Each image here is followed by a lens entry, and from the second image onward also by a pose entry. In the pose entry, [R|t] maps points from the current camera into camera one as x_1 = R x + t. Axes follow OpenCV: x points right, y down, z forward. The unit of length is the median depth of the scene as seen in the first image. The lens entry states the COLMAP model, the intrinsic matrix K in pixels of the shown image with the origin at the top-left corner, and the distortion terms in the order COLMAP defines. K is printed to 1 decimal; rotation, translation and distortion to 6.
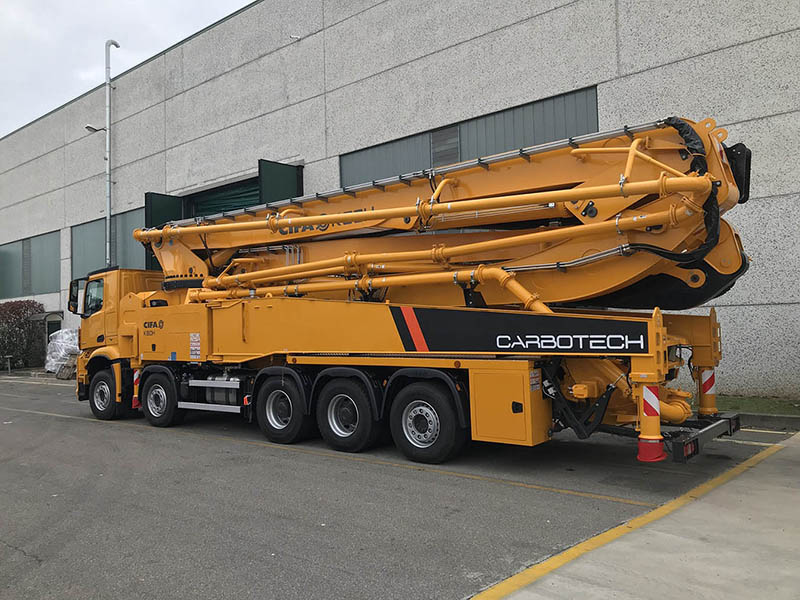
lens RADIAL K [[652.8, 0, 402.4], [0, 652.8, 295.7], [0, 0, 1]] dist [0.016064, -0.000068]
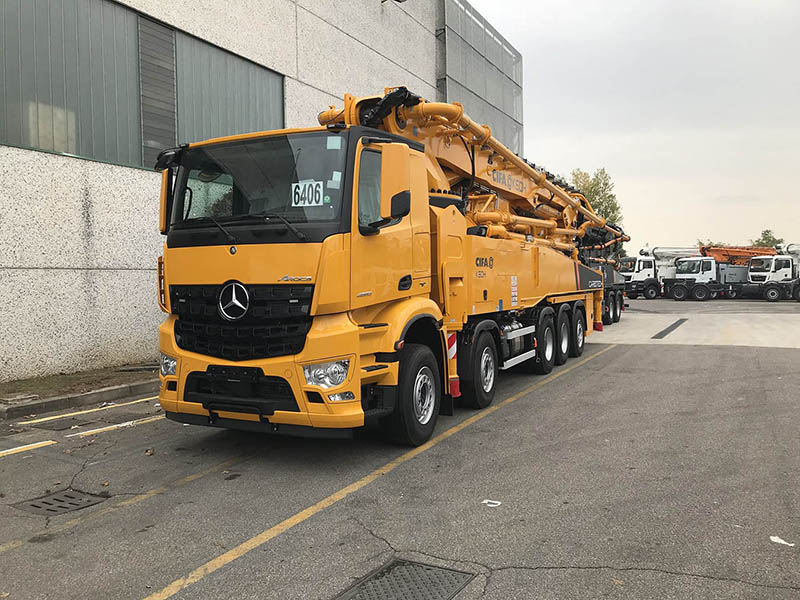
lens RADIAL K [[652.8, 0, 403.1], [0, 652.8, 300.4], [0, 0, 1]] dist [0.016064, -0.000068]
pose [[-0.223519, 0.003088, 0.974695, -0.976801], [-0.019702, 0.999776, -0.007686, 0.086641], [-0.974501, -0.020921, -0.223408, 1.172110]]
